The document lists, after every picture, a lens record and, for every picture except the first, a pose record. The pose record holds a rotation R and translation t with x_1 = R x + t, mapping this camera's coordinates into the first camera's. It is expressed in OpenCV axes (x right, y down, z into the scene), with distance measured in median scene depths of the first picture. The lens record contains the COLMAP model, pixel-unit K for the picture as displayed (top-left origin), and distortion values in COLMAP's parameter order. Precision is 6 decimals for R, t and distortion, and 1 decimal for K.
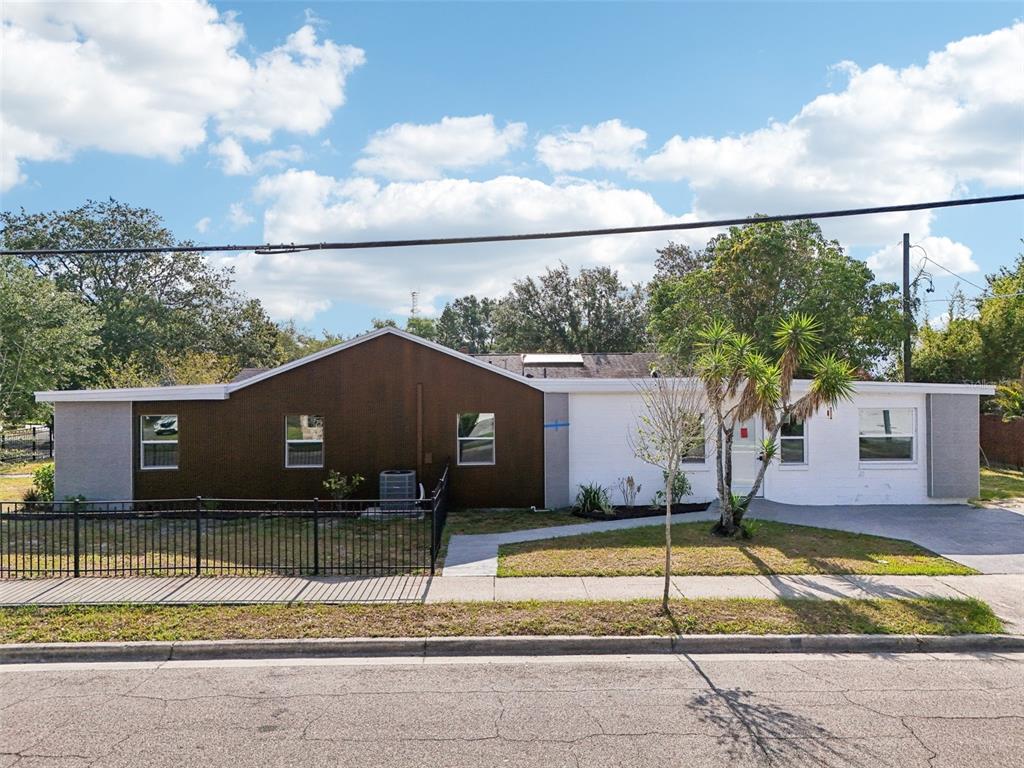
lens RADIAL K [[767.6, 0, 513.5], [0, 767.6, 378.0], [0, 0, 1]] dist [0.063833, -0.060578]
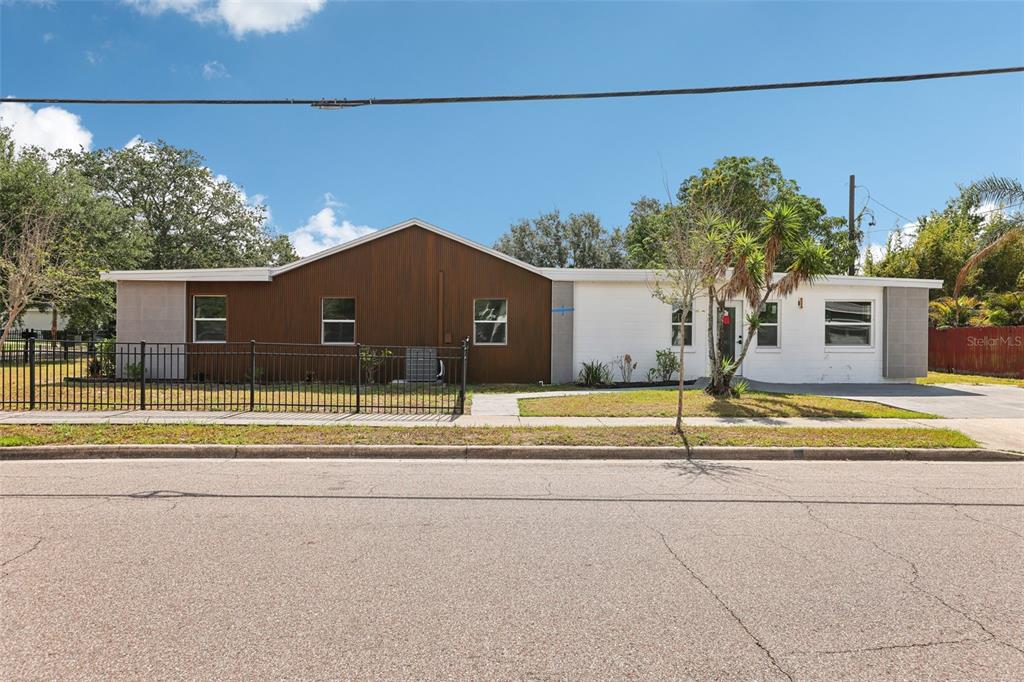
lens RADIAL K [[659.1, 0, 509.6], [0, 659.1, 340.0], [0, 0, 1]] dist [0.012633, 0.000883]
pose [[0.999732, 0.011184, 0.020268, -0.040893], [-0.011289, 0.999924, 0.005048, 0.101601], [-0.020210, -0.005275, 0.999782, 0.033478]]
